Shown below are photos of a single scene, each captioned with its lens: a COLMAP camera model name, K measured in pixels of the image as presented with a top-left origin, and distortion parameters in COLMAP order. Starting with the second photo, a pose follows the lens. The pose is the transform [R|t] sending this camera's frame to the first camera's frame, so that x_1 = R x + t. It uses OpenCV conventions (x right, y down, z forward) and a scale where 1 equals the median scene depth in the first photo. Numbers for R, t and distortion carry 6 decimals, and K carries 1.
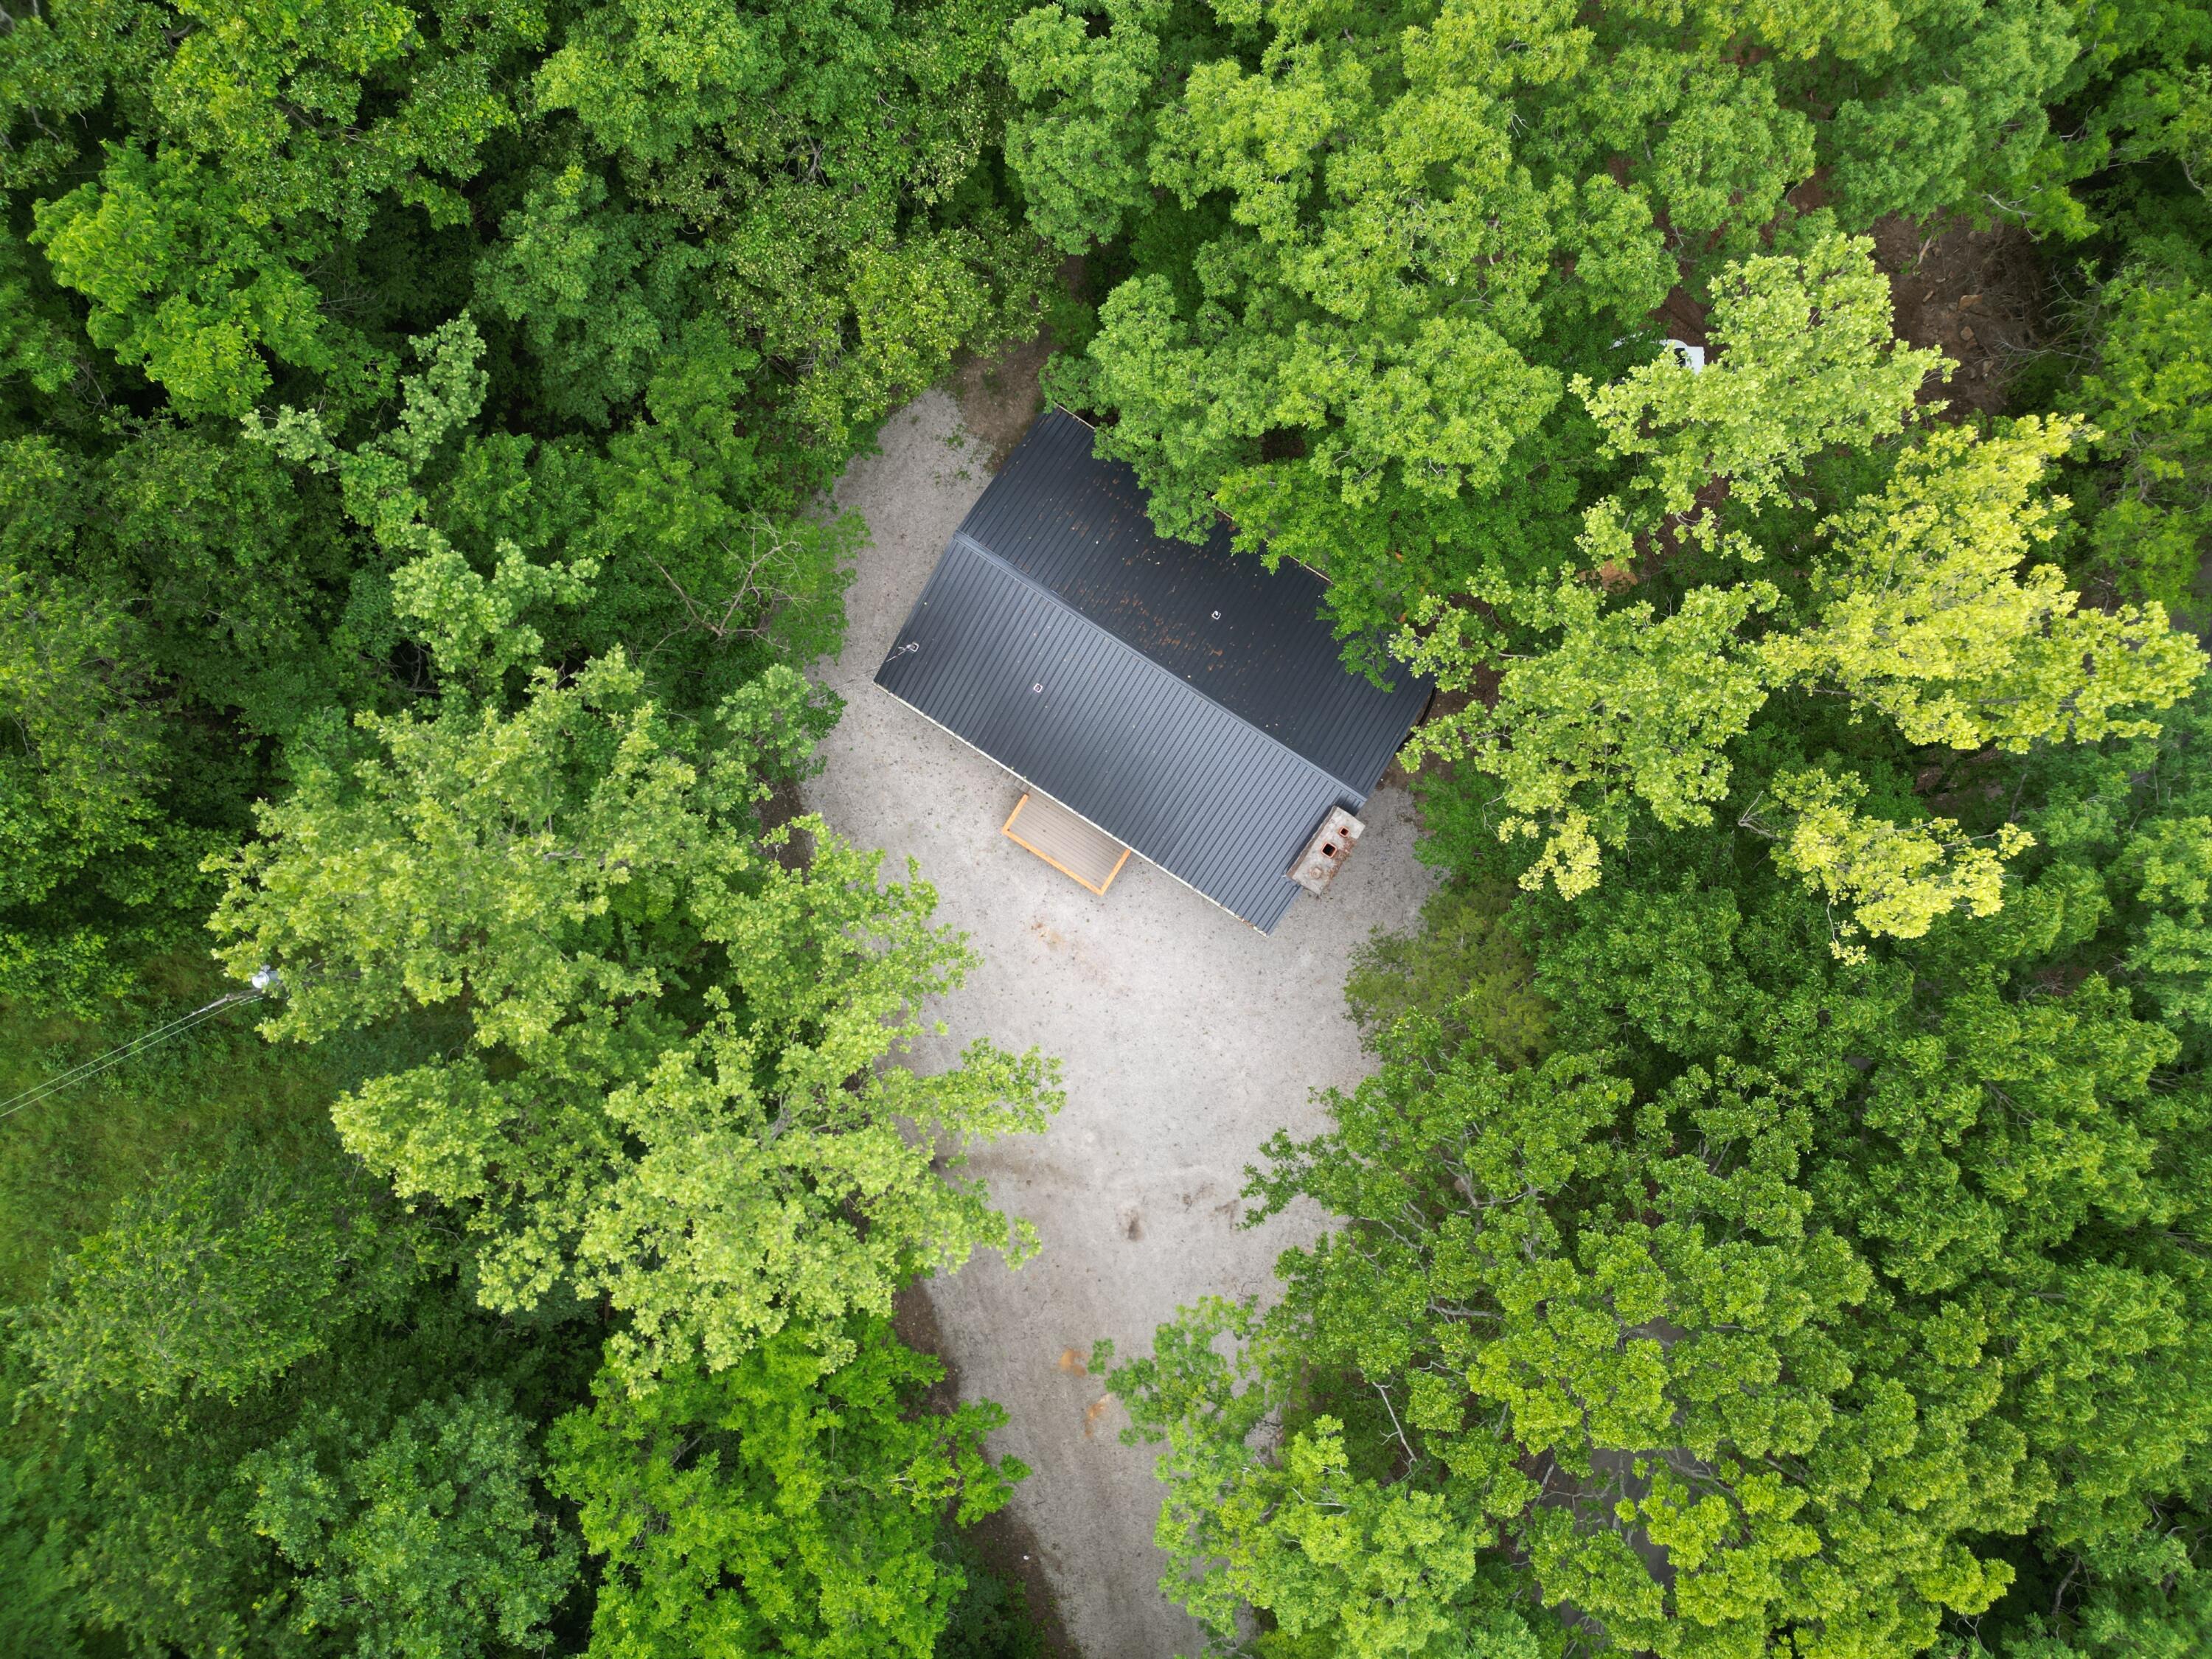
lens RADIAL K [[1540.1, 0, 1097.7], [0, 1540.1, 836.0], [0, 0, 1]] dist [0.048979, -0.043074]
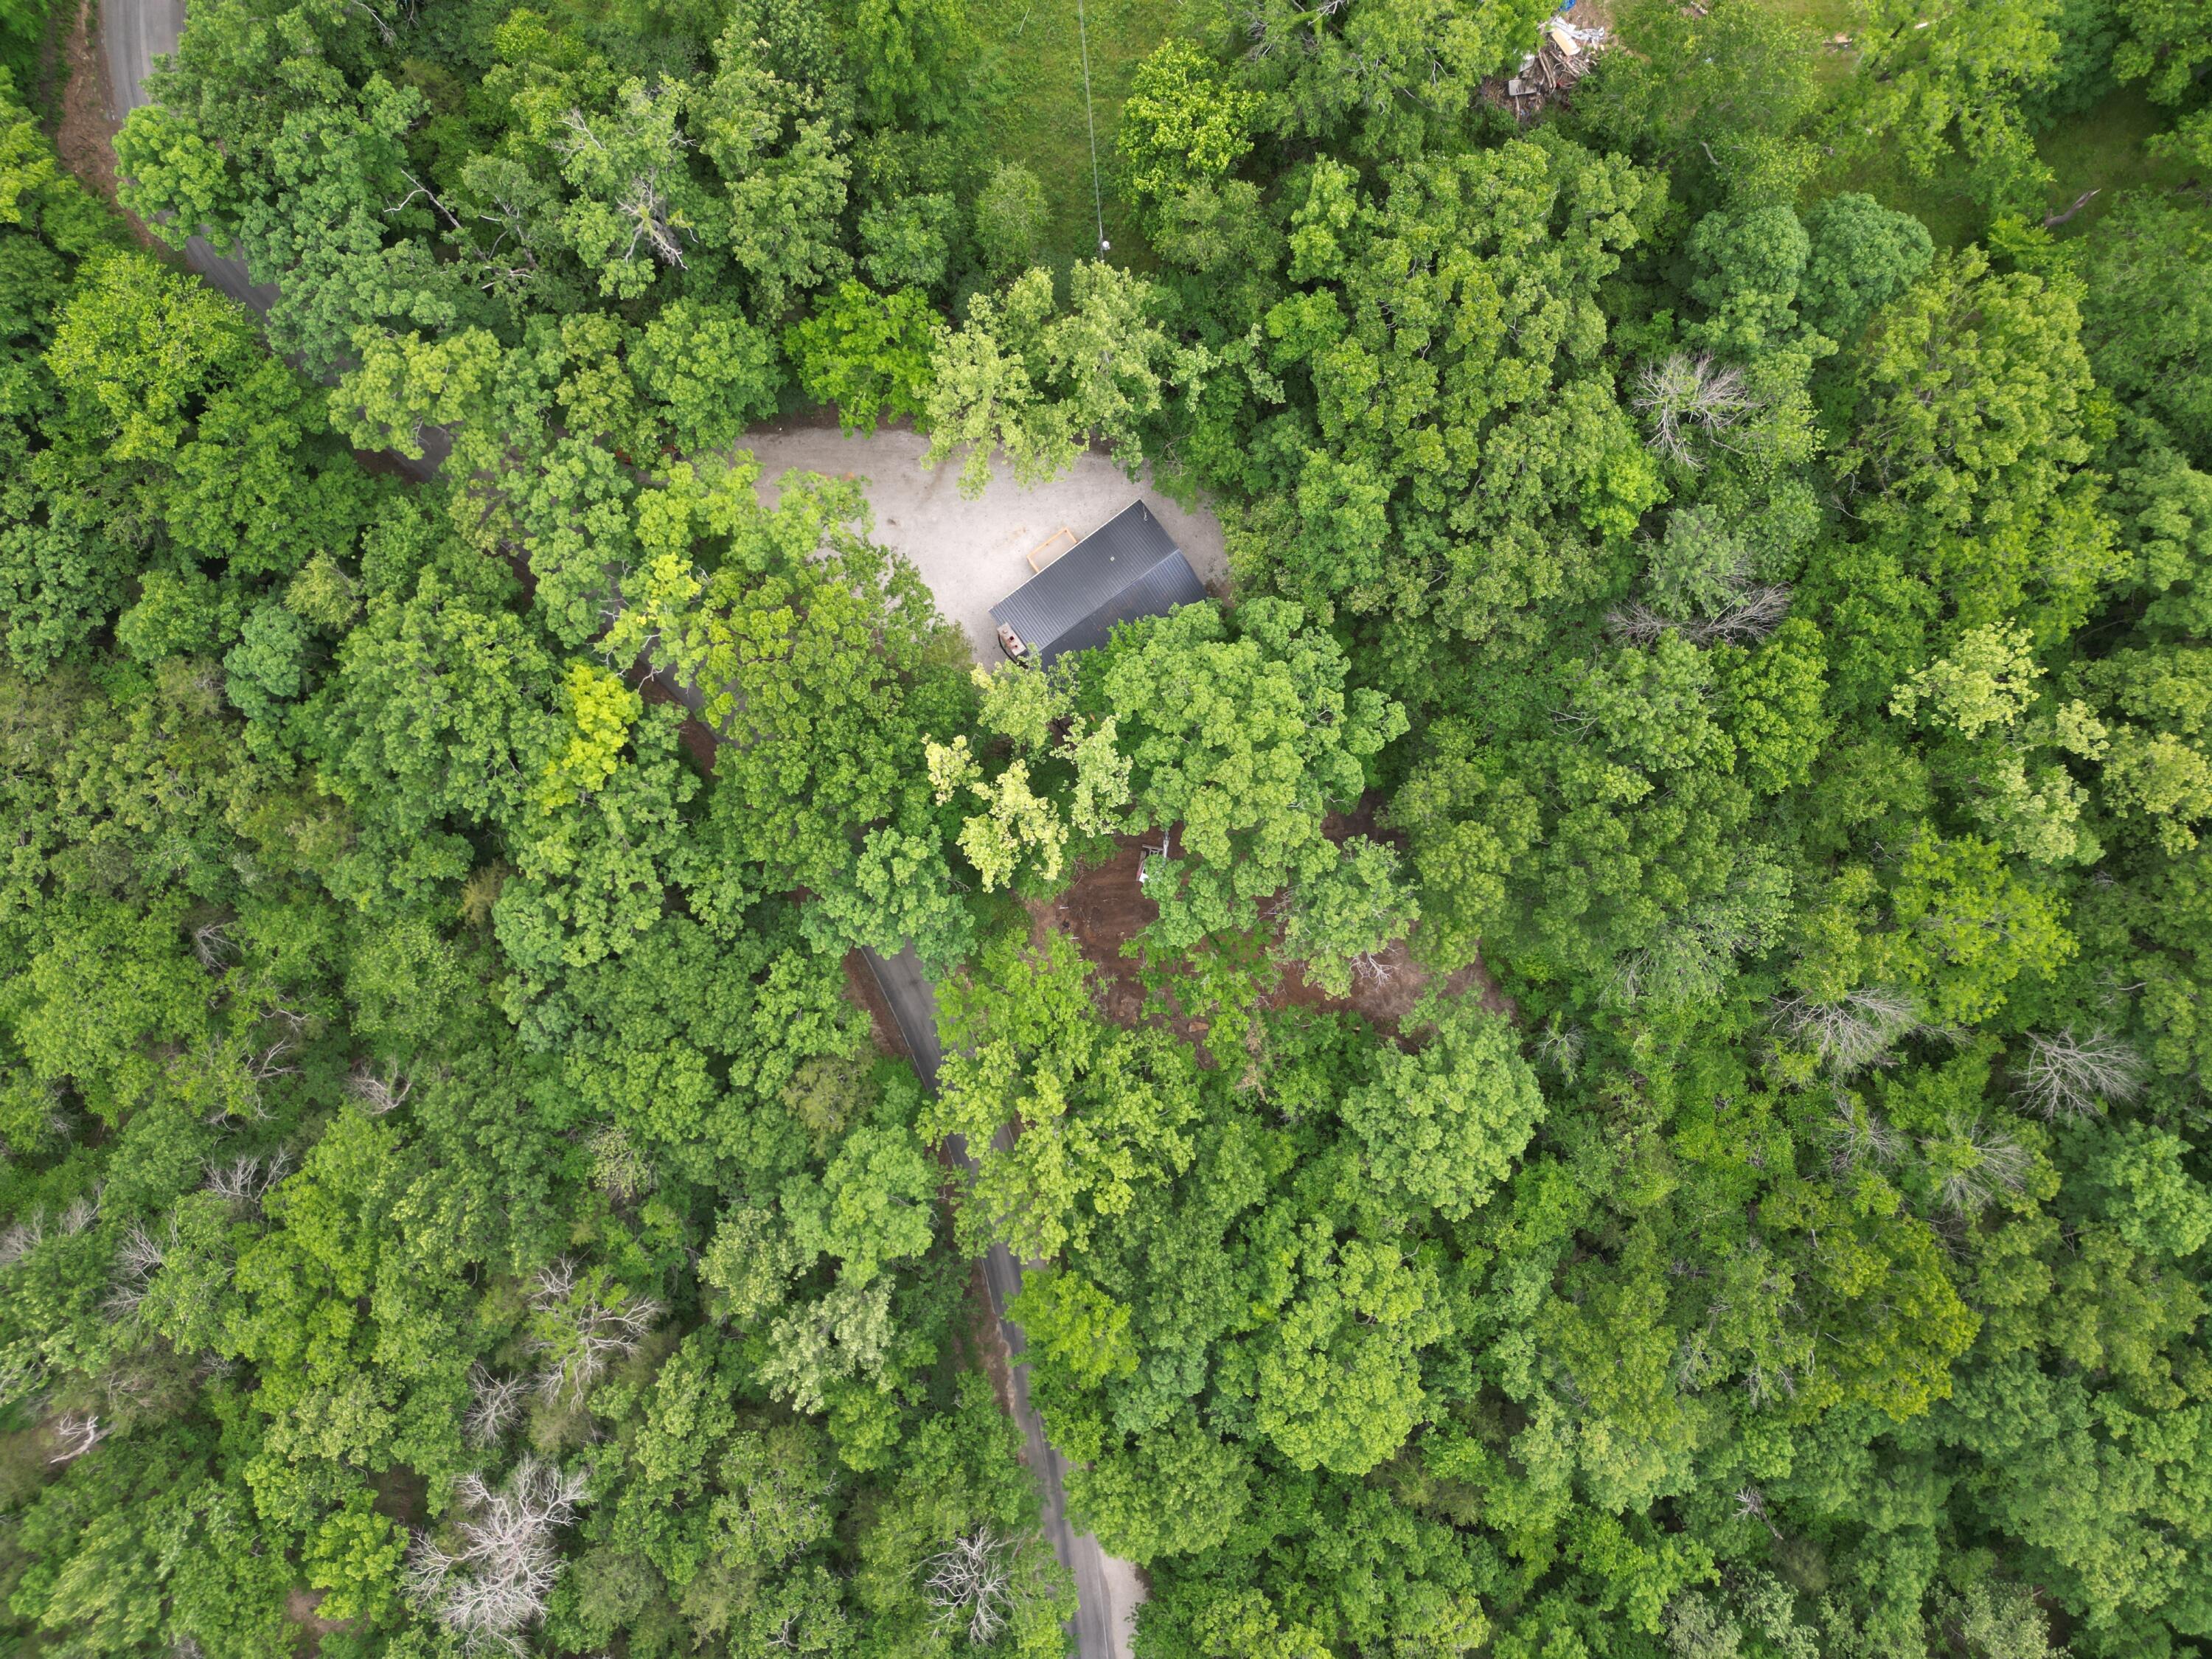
lens RADIAL K [[1540.1, 0, 1107.5], [0, 1540.1, 844.4], [0, 0, 1]] dist [0.048979, -0.043074]
pose [[-0.361073, 0.931447, 0.045086, 0.405344], [-0.932507, -0.360248, -0.025518, -0.271454], [-0.007527, -0.051257, 0.998657, -2.174077]]
